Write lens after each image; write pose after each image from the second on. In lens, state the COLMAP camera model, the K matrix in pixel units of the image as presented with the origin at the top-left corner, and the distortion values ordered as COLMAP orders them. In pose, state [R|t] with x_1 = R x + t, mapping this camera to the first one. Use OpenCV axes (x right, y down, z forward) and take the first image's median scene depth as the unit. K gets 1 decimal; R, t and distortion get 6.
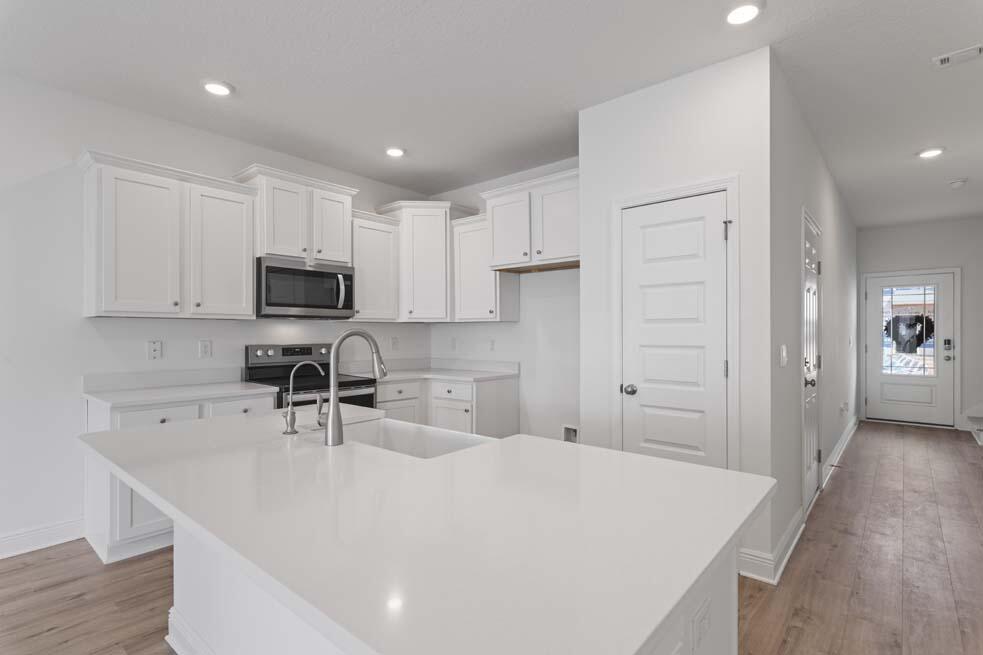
lens RADIAL K [[487.2, 0, 494.6], [0, 487.2, 330.4], [0, 0, 1]] dist [0.015311, -0.001063]
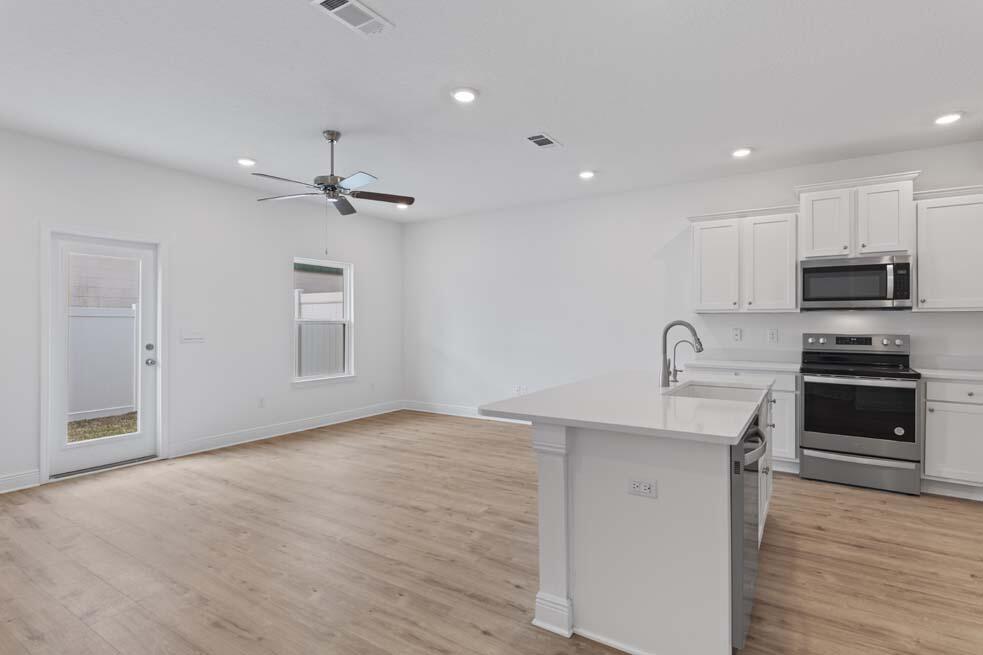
lens RADIAL K [[487.2, 0, 484.7], [0, 487.2, 321.0], [0, 0, 1]] dist [0.015311, -0.001063]
pose [[0.124282, -0.002666, -0.992243, 0.596934], [0.001913, 0.999995, -0.002447, 0.000461], [0.992245, -0.001594, 0.124287, 0.063249]]
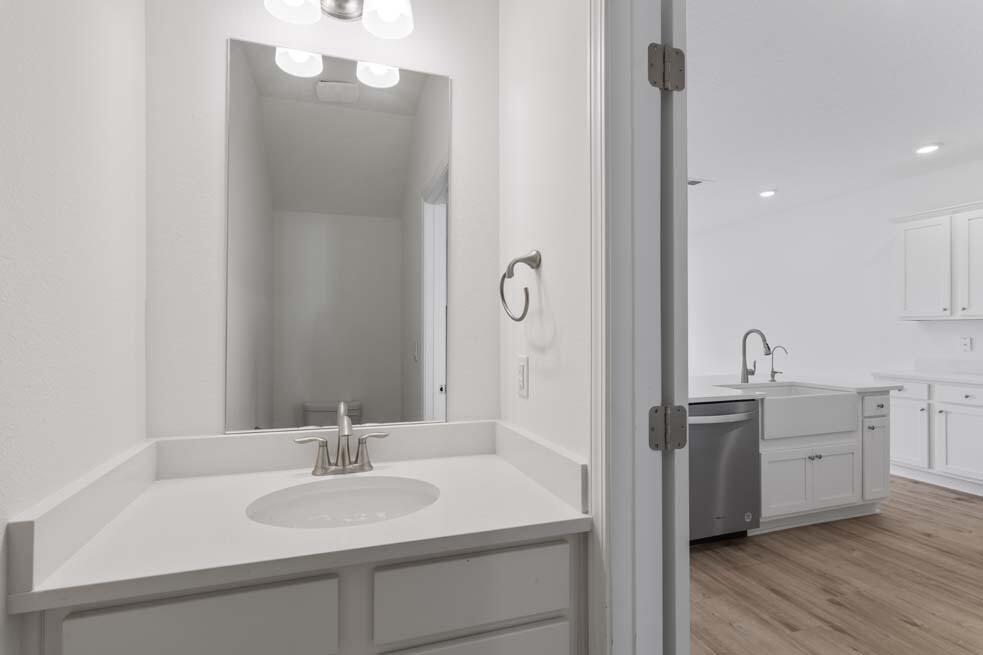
lens RADIAL K [[487.2, 0, 498.2], [0, 487.2, 328.6], [0, 0, 1]] dist [0.015311, -0.001063]
pose [[-0.511678, -0.007105, -0.859148, 0.941199], [0.002649, 0.999948, -0.009847, 0.006364], [0.859173, -0.007314, -0.511633, 0.540521]]
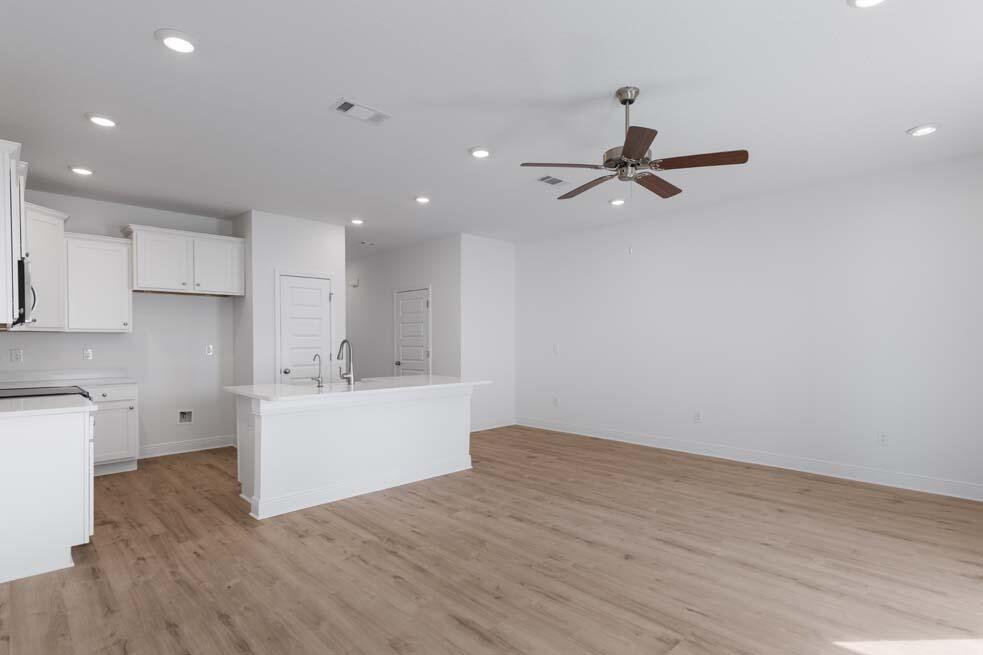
lens RADIAL K [[487.2, 0, 493.3], [0, 487.2, 336.8], [0, 0, 1]] dist [0.015311, -0.001063]
pose [[0.085410, 0.007225, 0.996320, -1.140258], [-0.000661, 0.999974, -0.007195, -0.000026], [-0.996346, -0.000044, 0.085413, 0.021559]]
